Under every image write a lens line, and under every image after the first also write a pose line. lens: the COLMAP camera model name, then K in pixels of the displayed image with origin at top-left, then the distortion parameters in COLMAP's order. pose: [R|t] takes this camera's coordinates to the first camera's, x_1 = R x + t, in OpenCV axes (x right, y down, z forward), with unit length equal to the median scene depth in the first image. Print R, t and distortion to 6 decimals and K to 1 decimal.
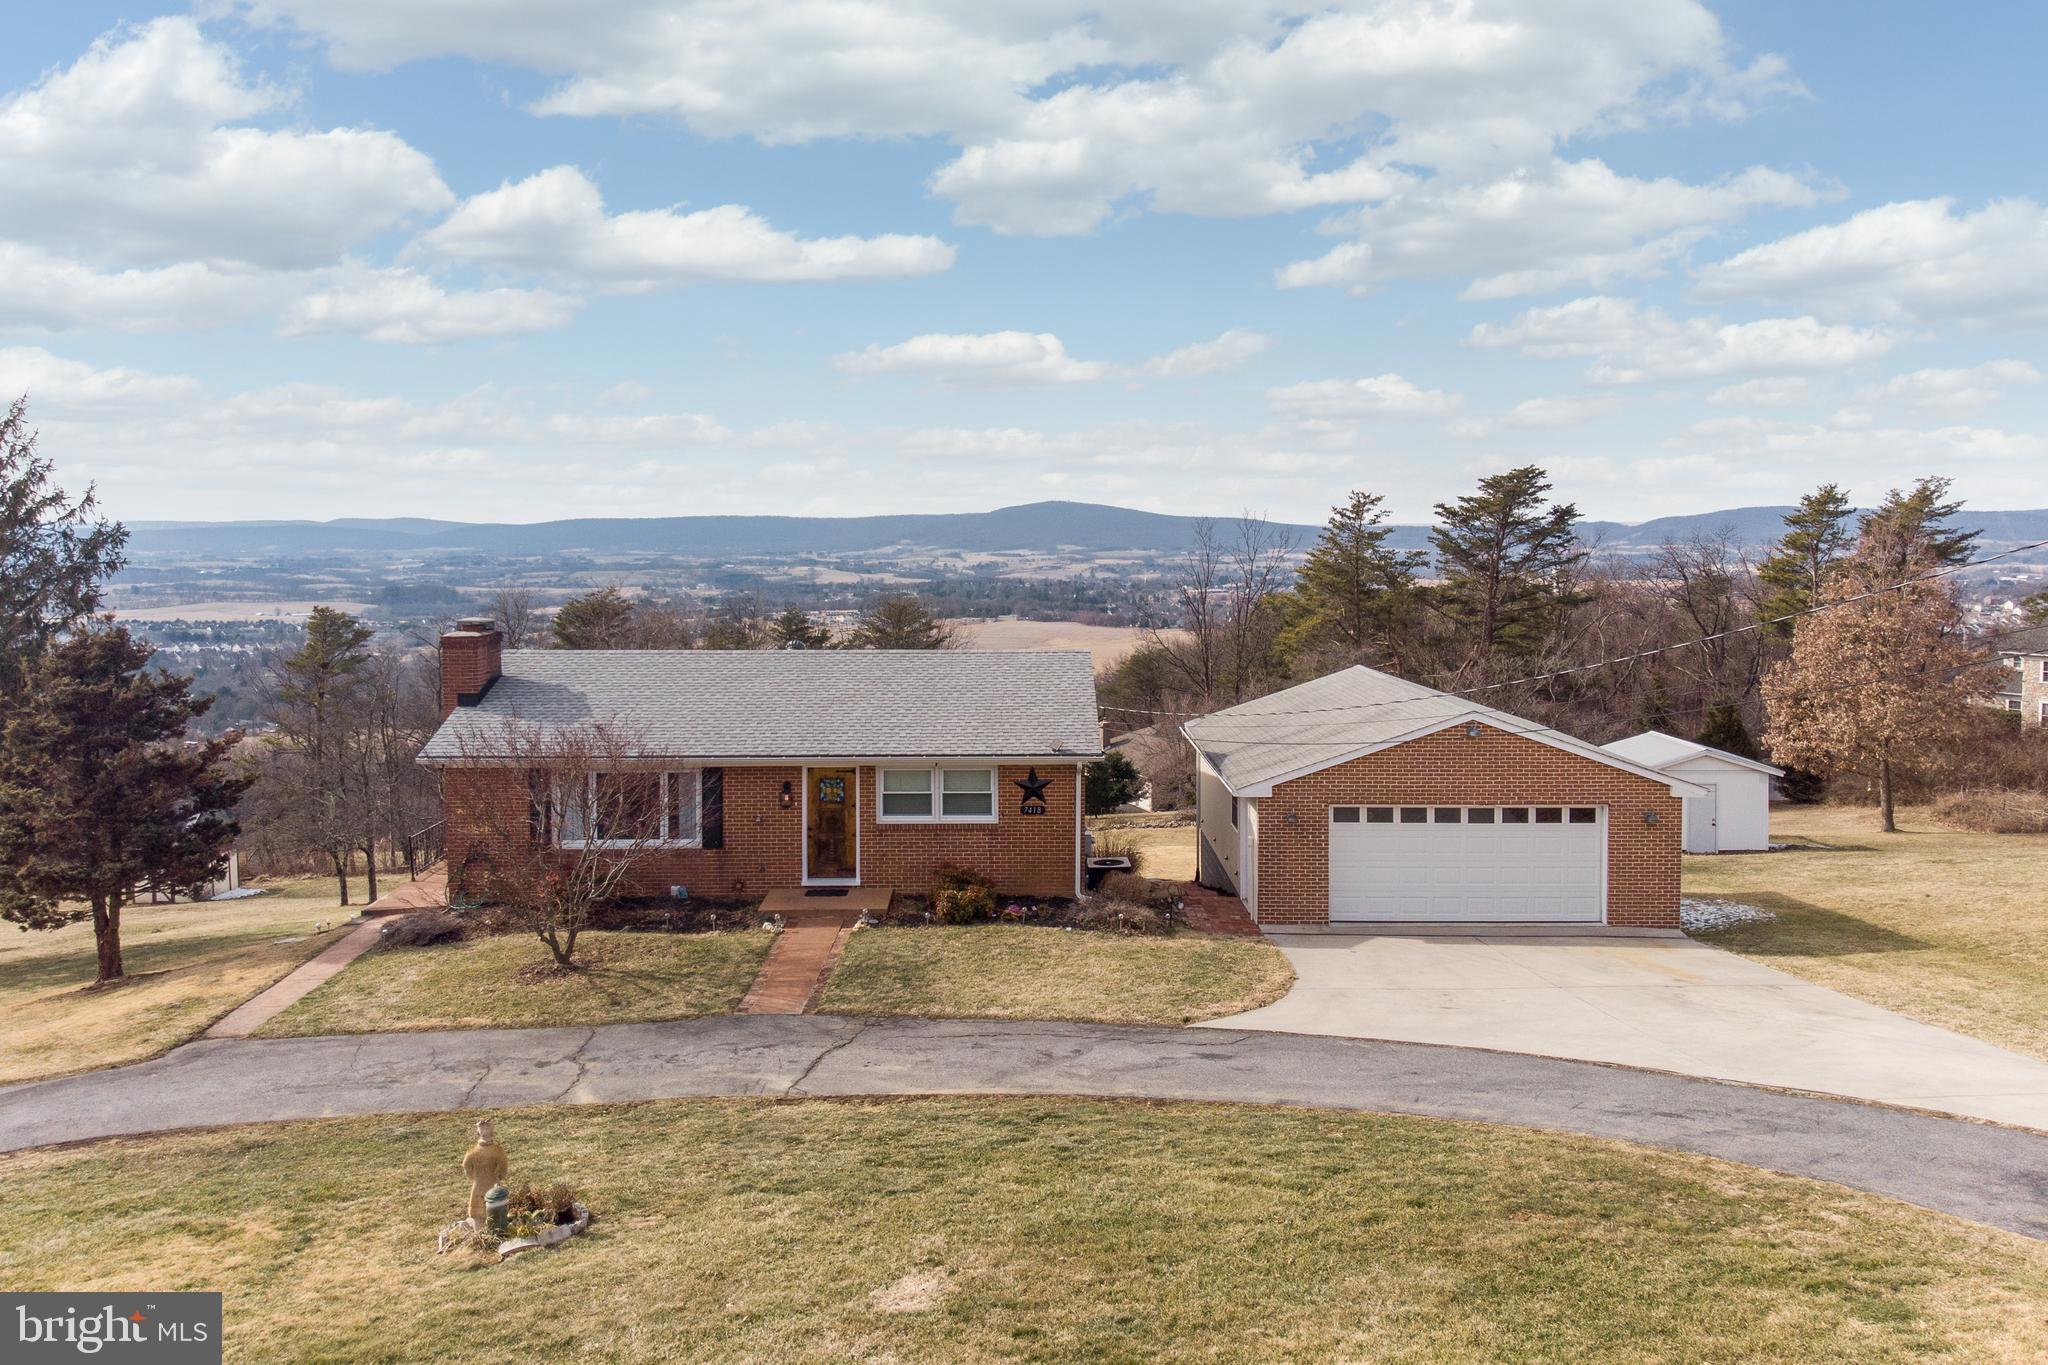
lens RADIAL K [[1499.8, 0, 1025.0], [0, 1499.8, 633.9], [0, 0, 1]] dist [0.037151, 0.006182]
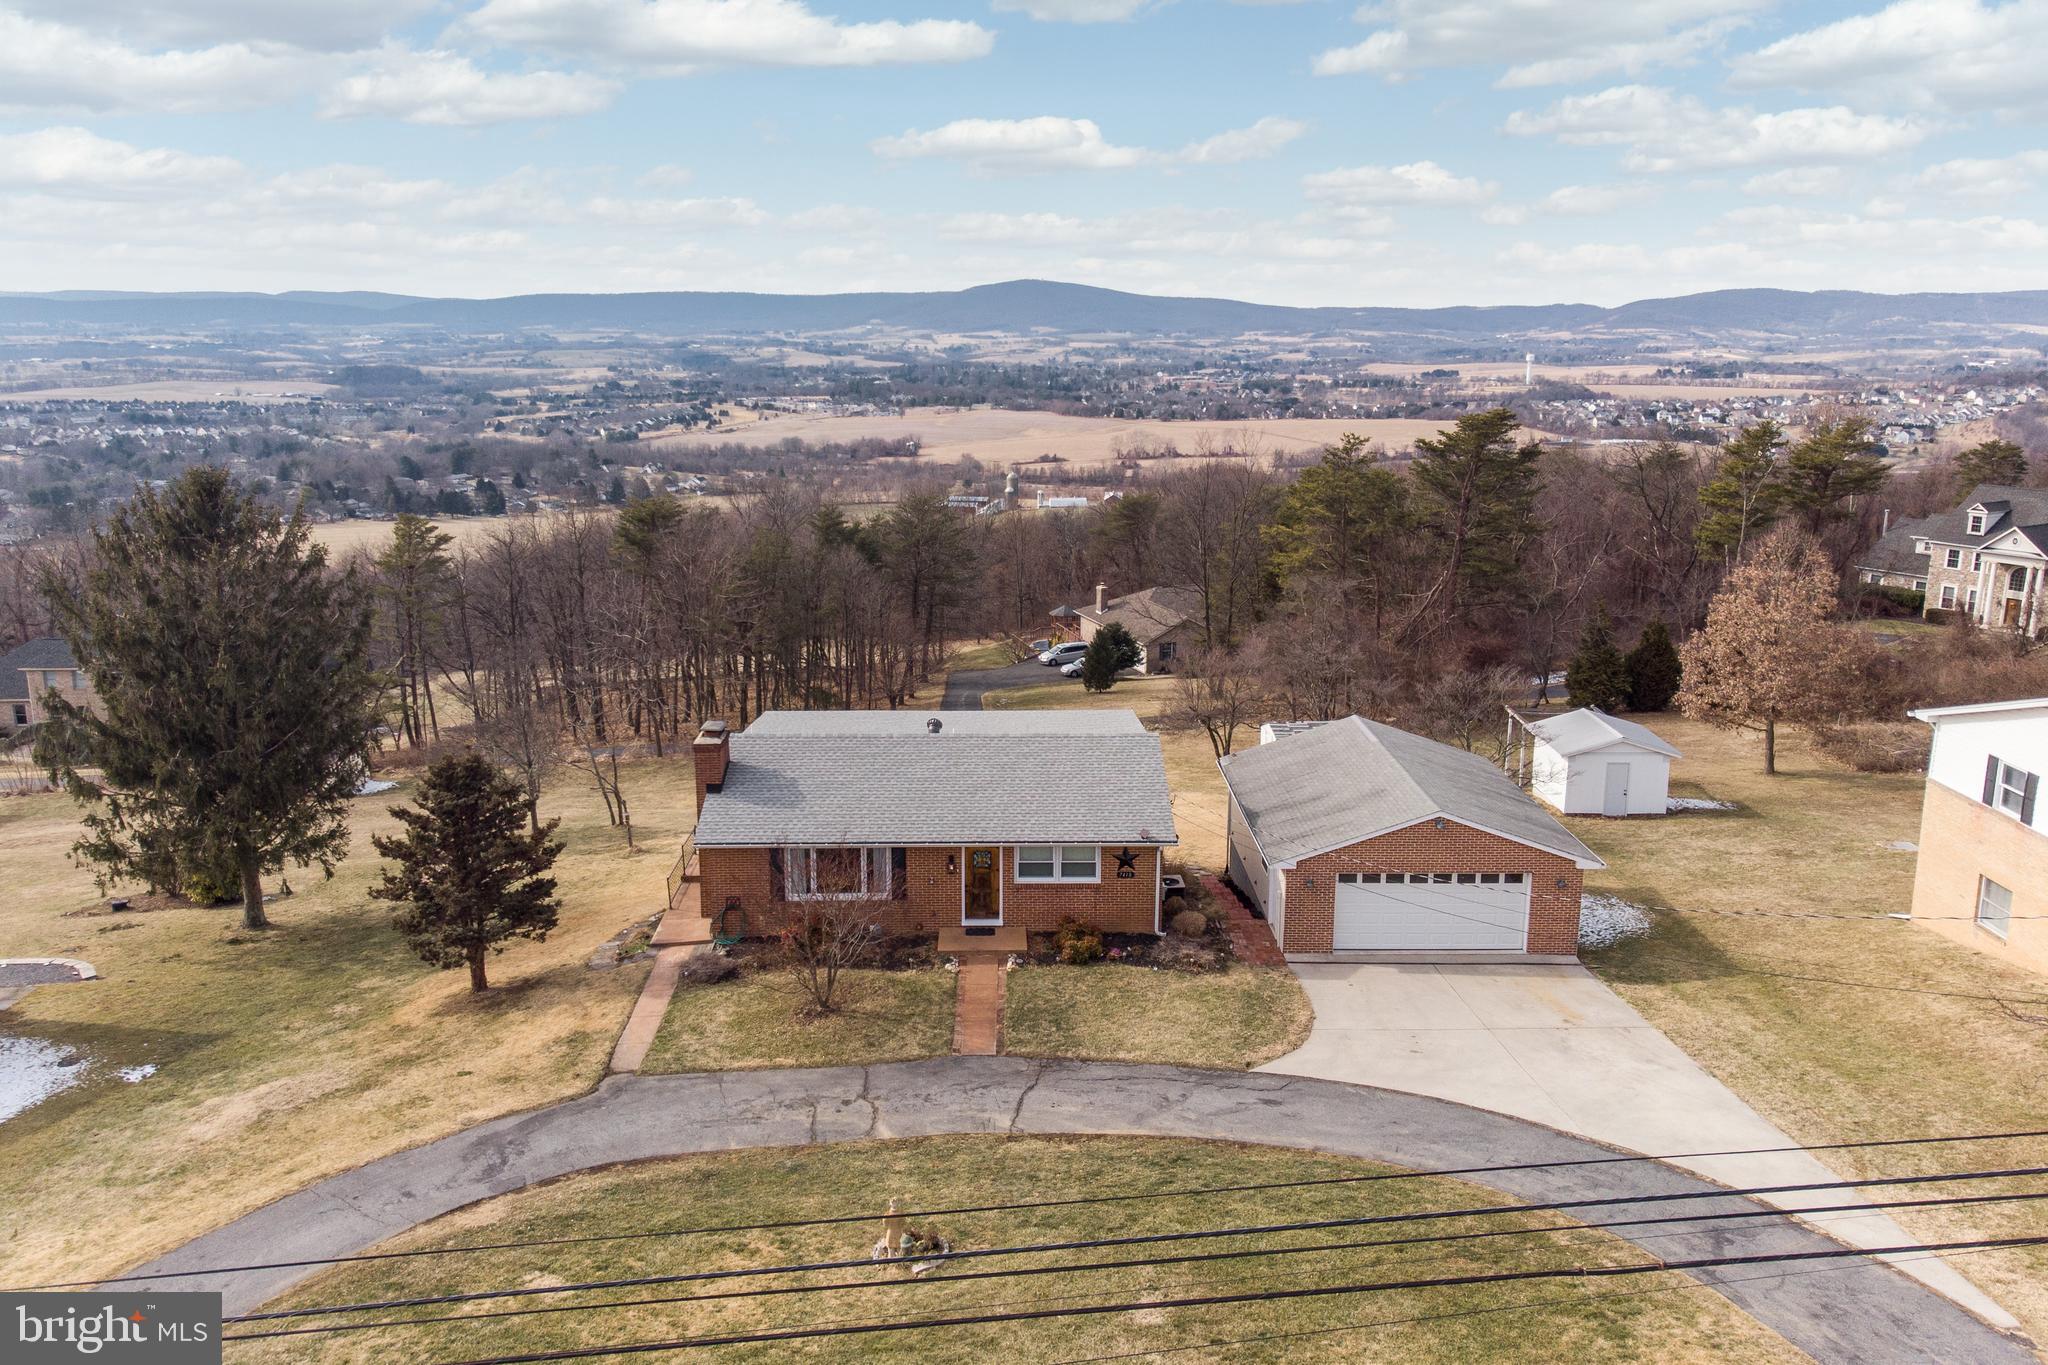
lens RADIAL K [[1492.3, 0, 1030.2], [0, 1492.3, 647.9], [0, 0, 1]] dist [0.032310, 0.019473]
pose [[0.999738, 0.001192, 0.022873, -0.117609], [-0.004717, 0.987953, 0.154682, -0.311201], [-0.022414, -0.154749, 0.987699, -0.350138]]
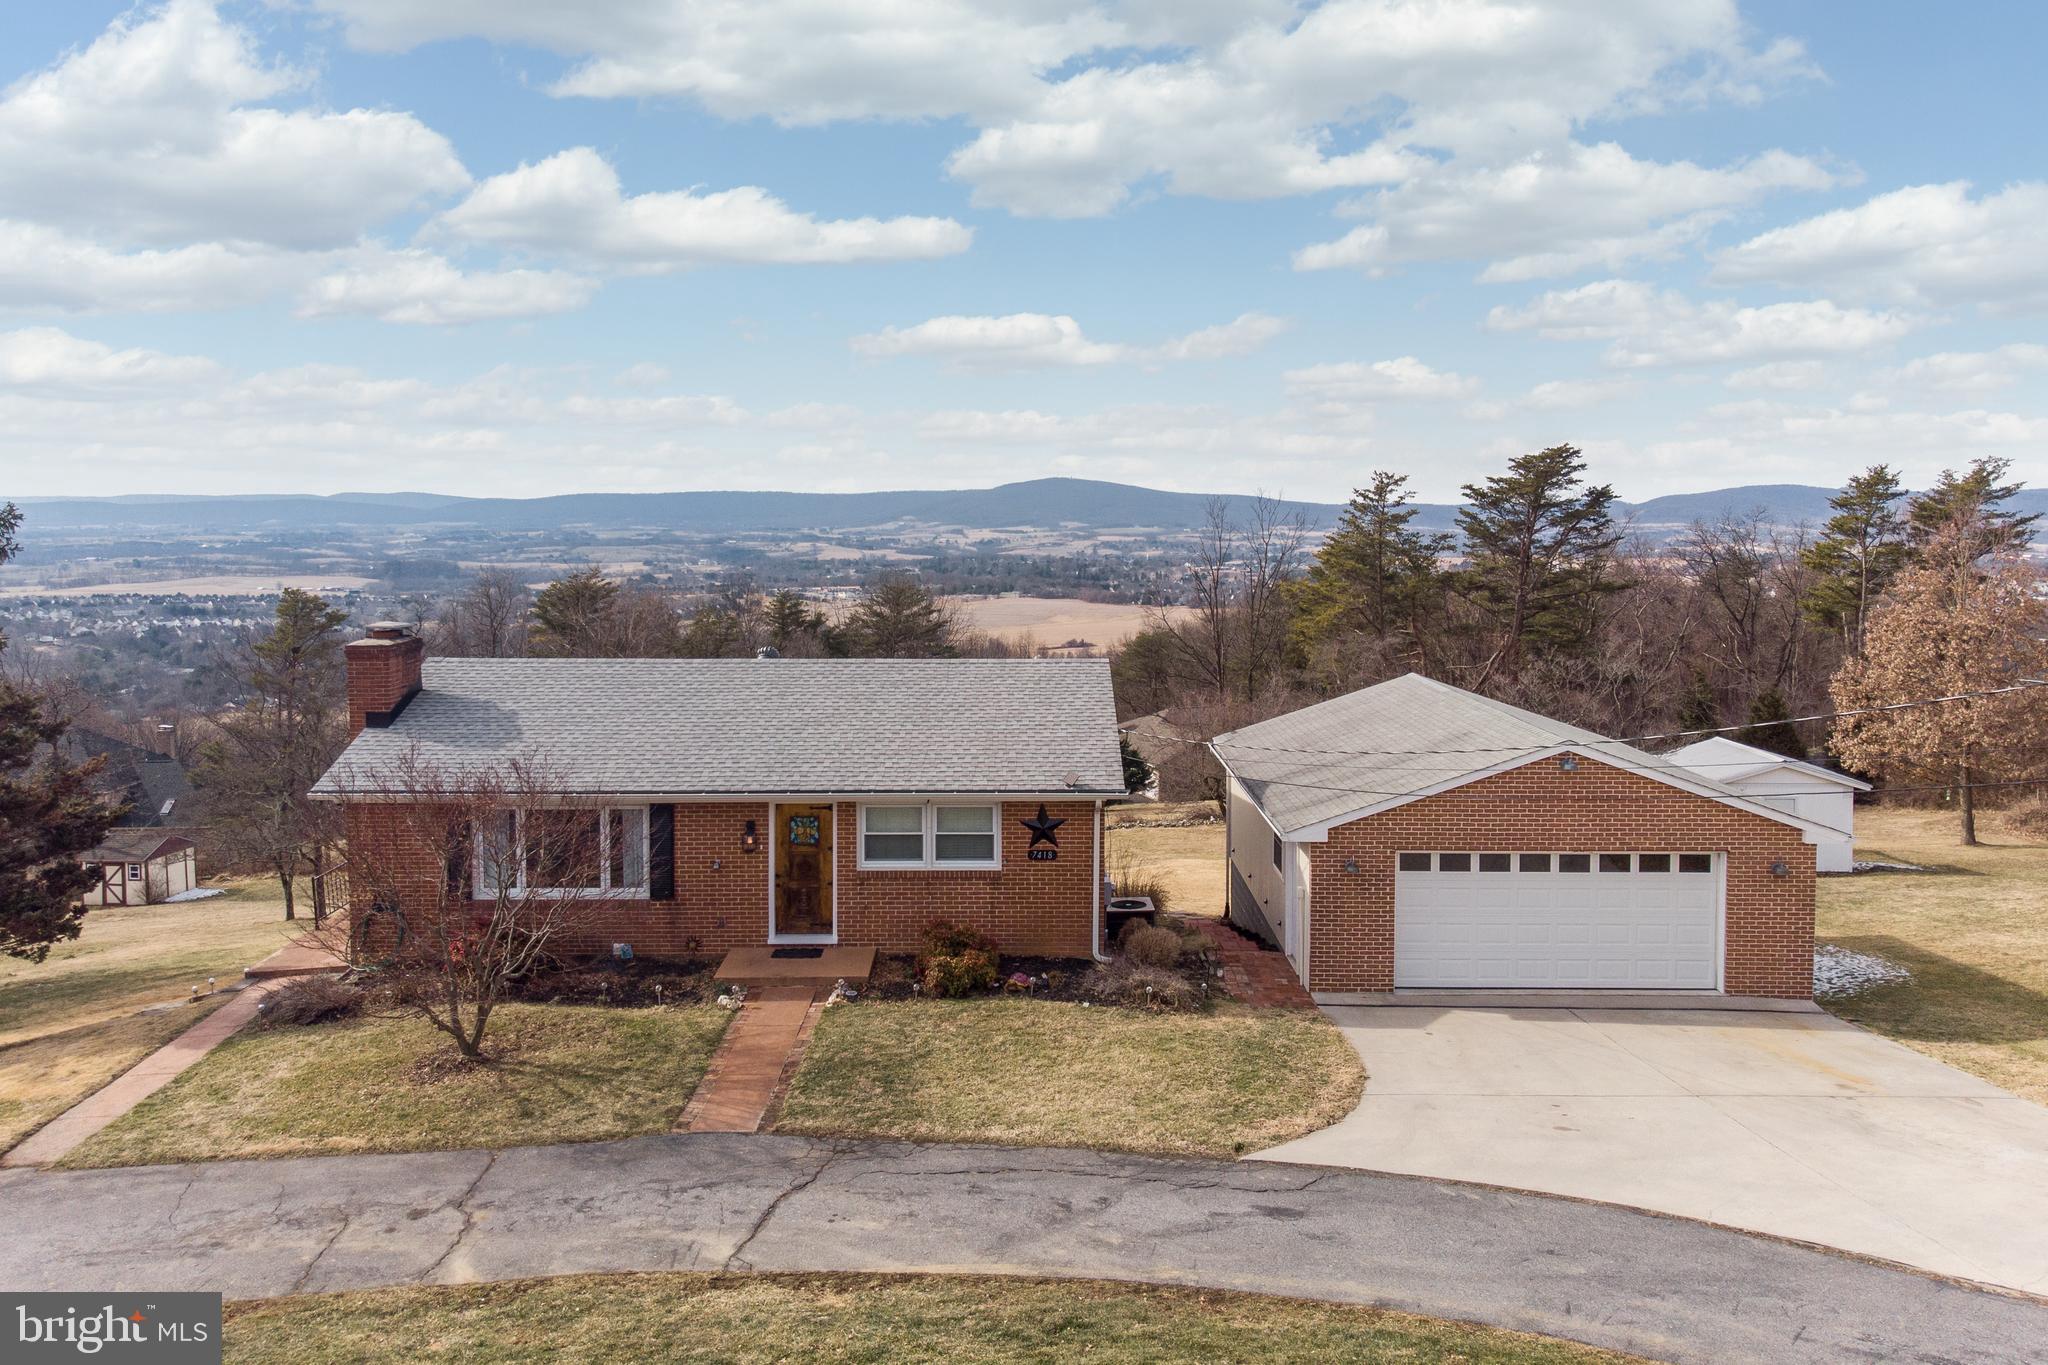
lens RADIAL K [[1504.4, 0, 1026.7], [0, 1504.4, 627.6], [0, 0, 1]] dist [0.003599, 0.071210]
pose [[0.999995, 0.003040, -0.000399, -0.003832], [-0.003036, 0.999929, 0.011542, -0.020213], [0.000434, -0.011541, 0.999933, 0.158699]]
